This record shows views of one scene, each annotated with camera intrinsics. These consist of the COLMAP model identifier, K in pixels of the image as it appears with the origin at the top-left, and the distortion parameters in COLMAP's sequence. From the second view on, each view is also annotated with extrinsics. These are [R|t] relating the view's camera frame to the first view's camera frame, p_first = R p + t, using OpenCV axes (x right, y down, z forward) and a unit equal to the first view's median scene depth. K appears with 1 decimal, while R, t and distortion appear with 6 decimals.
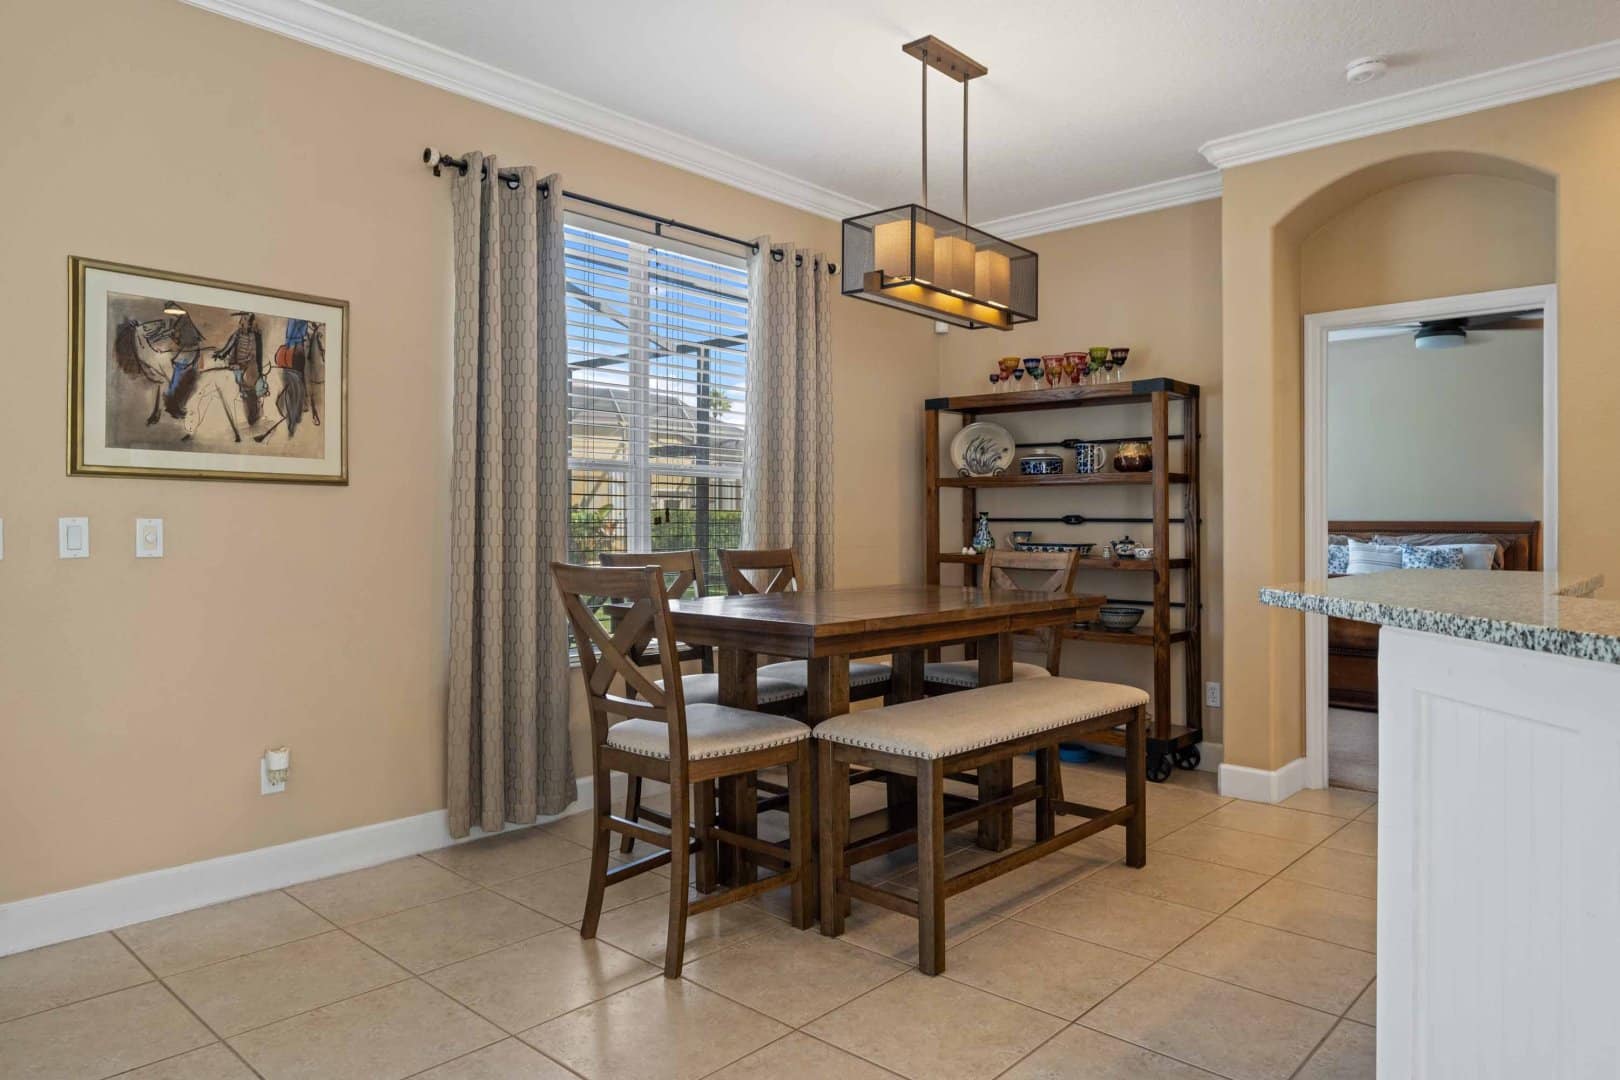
lens RADIAL K [[1023.9, 0, 823.7], [0, 1023.9, 522.8], [0, 0, 1]] dist [-0.011317, -0.002429]
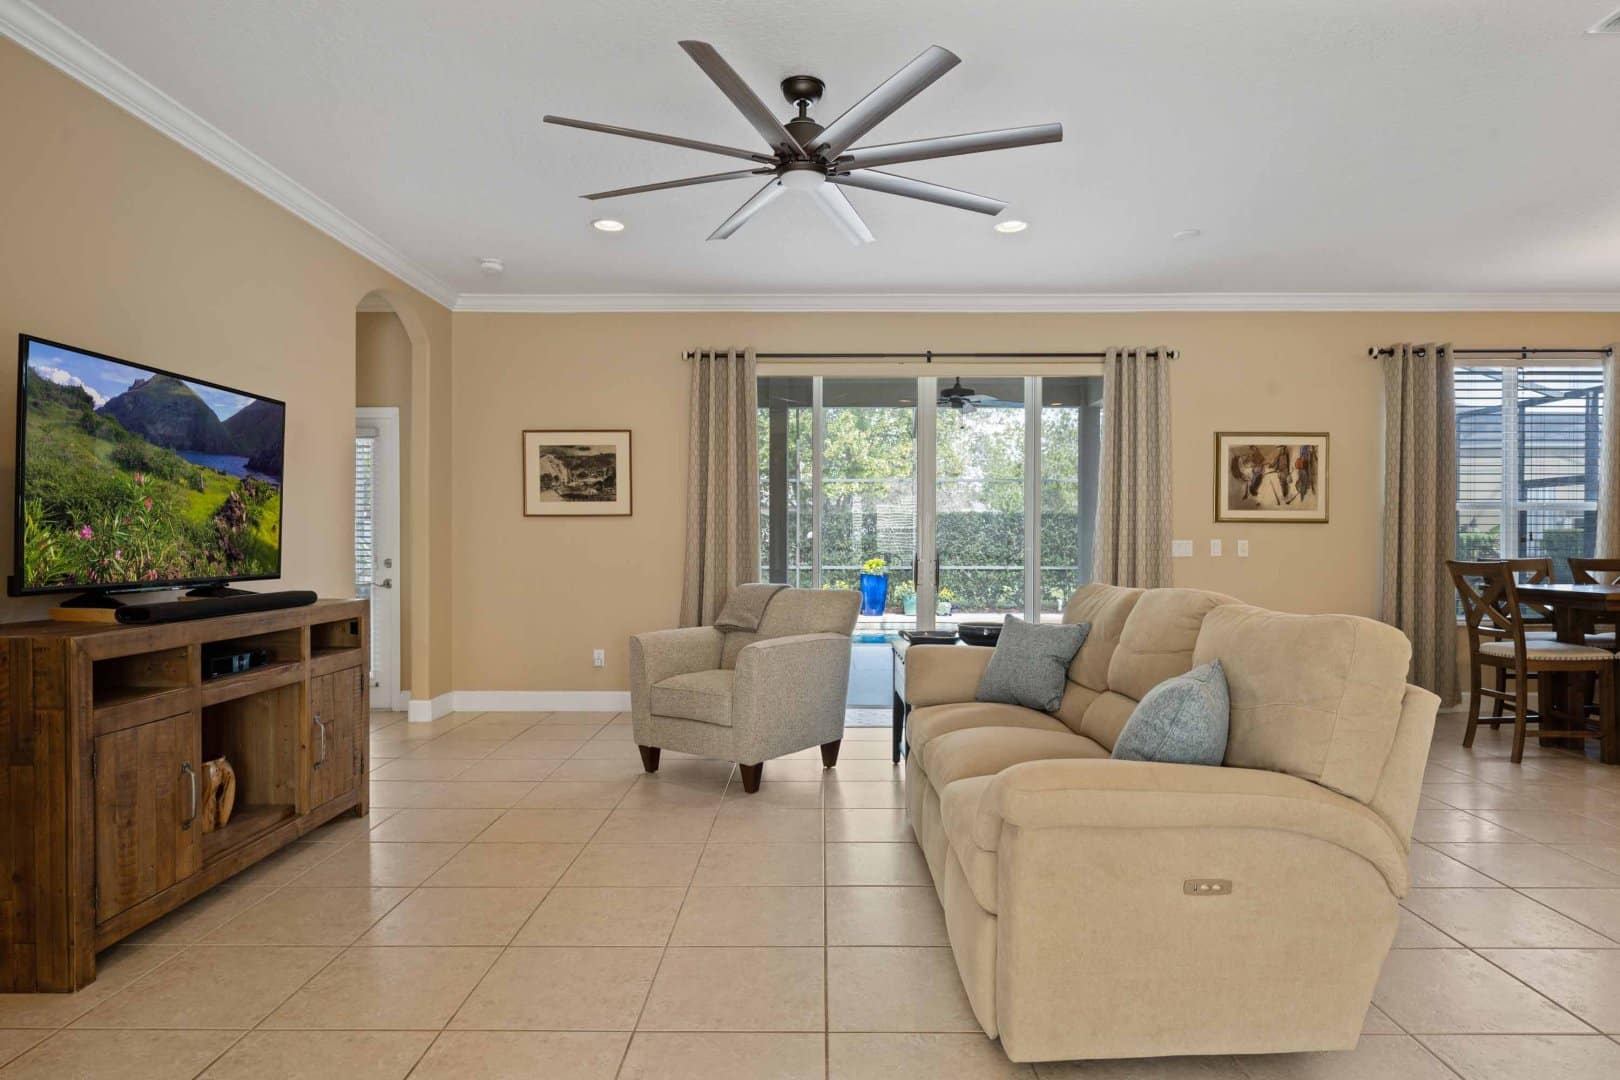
lens RADIAL K [[917.0, 0, 818.8], [0, 917.0, 554.4], [0, 0, 1]] dist [-0.004637, 0.001709]
pose [[0.657996, 0.006965, -0.752989, 0.254490], [0.003420, 0.999919, 0.012238, -0.000146], [0.753014, -0.010628, 0.657919, -1.024505]]
